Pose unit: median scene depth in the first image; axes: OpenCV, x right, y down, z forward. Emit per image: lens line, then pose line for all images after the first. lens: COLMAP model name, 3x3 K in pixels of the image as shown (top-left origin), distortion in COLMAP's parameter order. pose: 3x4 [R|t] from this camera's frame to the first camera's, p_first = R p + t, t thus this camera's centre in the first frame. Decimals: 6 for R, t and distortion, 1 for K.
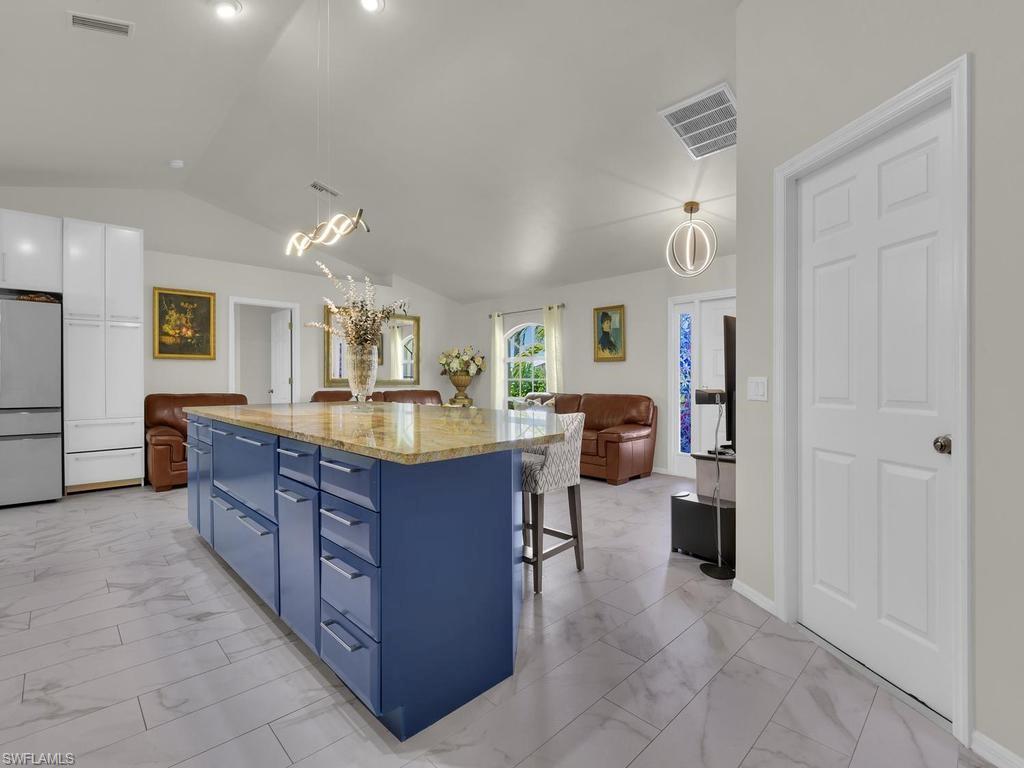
lens RADIAL K [[468.8, 0, 504.6], [0, 468.8, 384.6], [0, 0, 1]] dist [-0.007445, -0.006941]
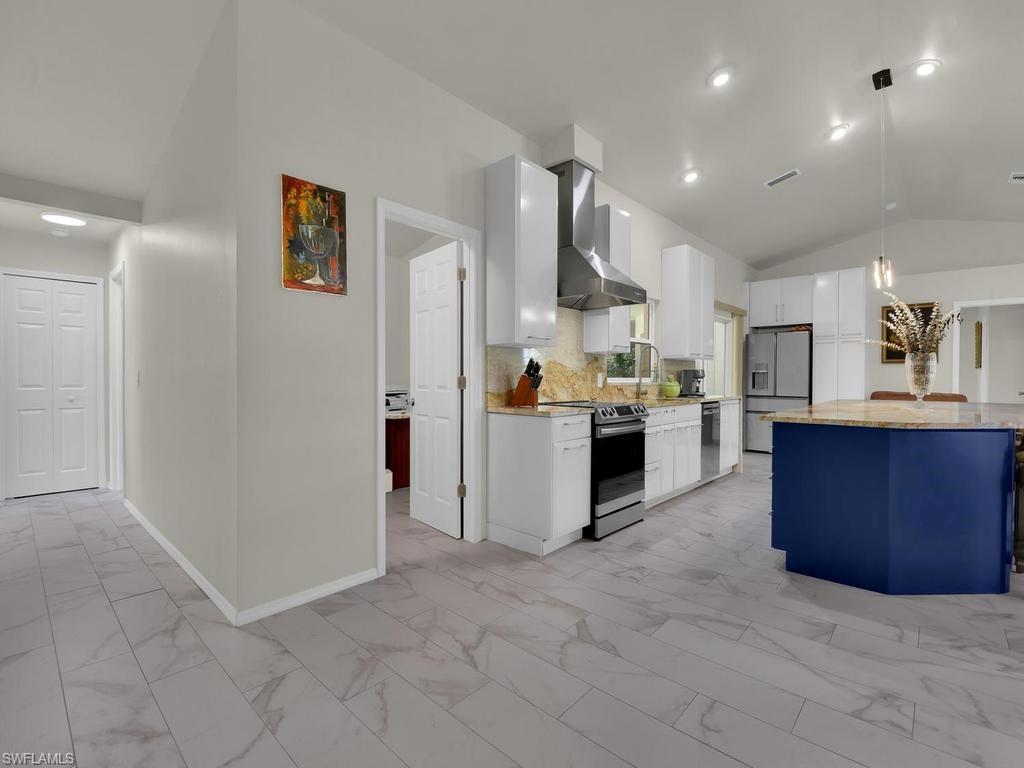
lens RADIAL K [[468.8, 0, 505.5], [0, 468.8, 388.0], [0, 0, 1]] dist [-0.007445, -0.006941]
pose [[0.054033, 0.024824, -0.998231, 0.431503], [-0.015931, 0.999585, 0.023996, -0.003875], [0.998412, 0.014606, 0.054406, -0.073782]]
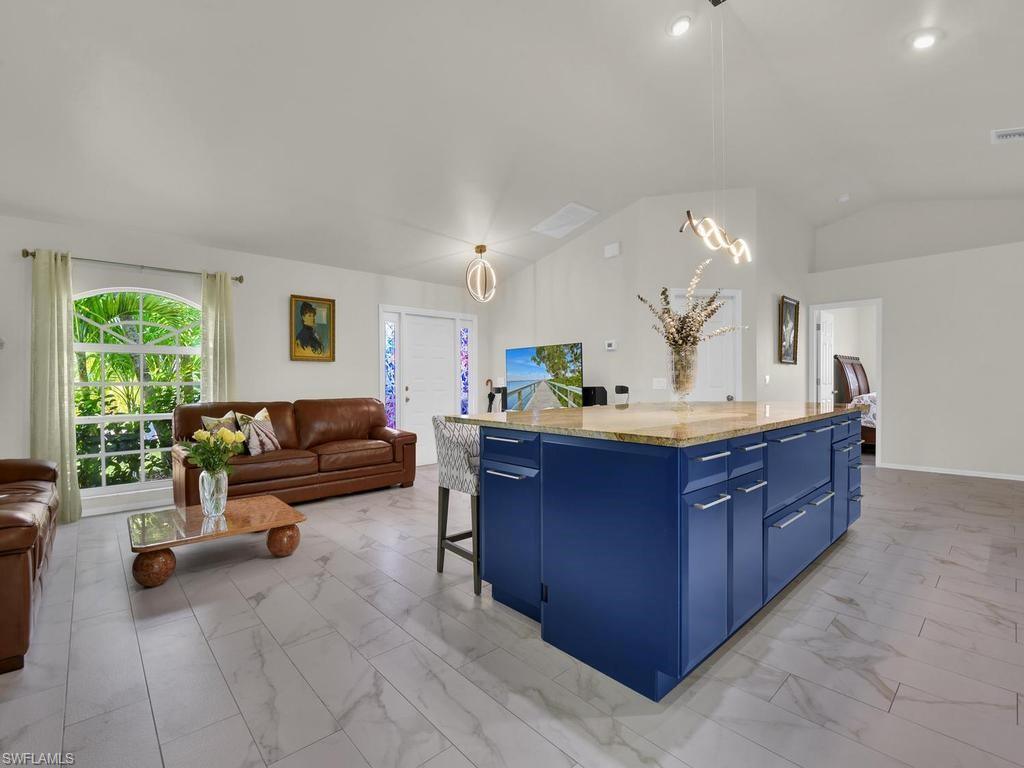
lens RADIAL K [[468.8, 0, 512.2], [0, 468.8, 373.1], [0, 0, 1]] dist [-0.007445, -0.006941]
pose [[0.025534, 0.017775, 0.999516, -0.706892], [0.017589, 0.999679, -0.018228, -0.006757], [-0.999519, 0.018046, 0.025213, 0.701026]]
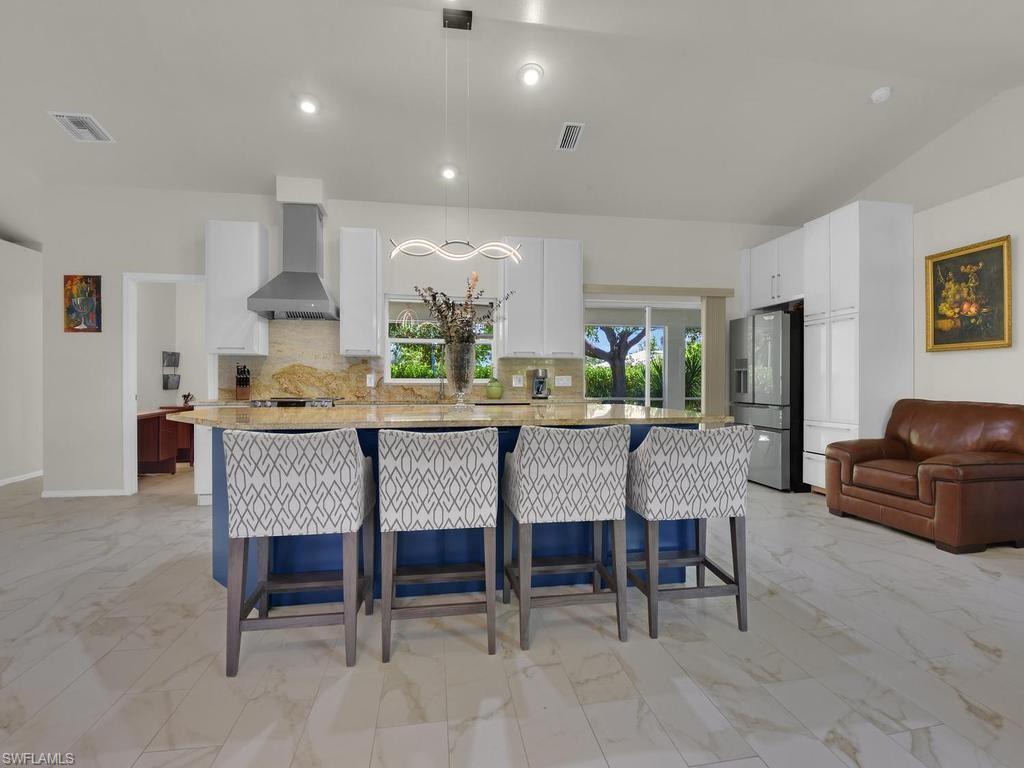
lens RADIAL K [[468.8, 0, 512.6], [0, 468.8, 383.1], [0, 0, 1]] dist [-0.007445, -0.006941]
pose [[-0.563718, 0.001877, -0.825965, 0.229632], [-0.010626, 0.999898, 0.009524, -0.006751], [0.825899, 0.014145, -0.563641, 0.854041]]
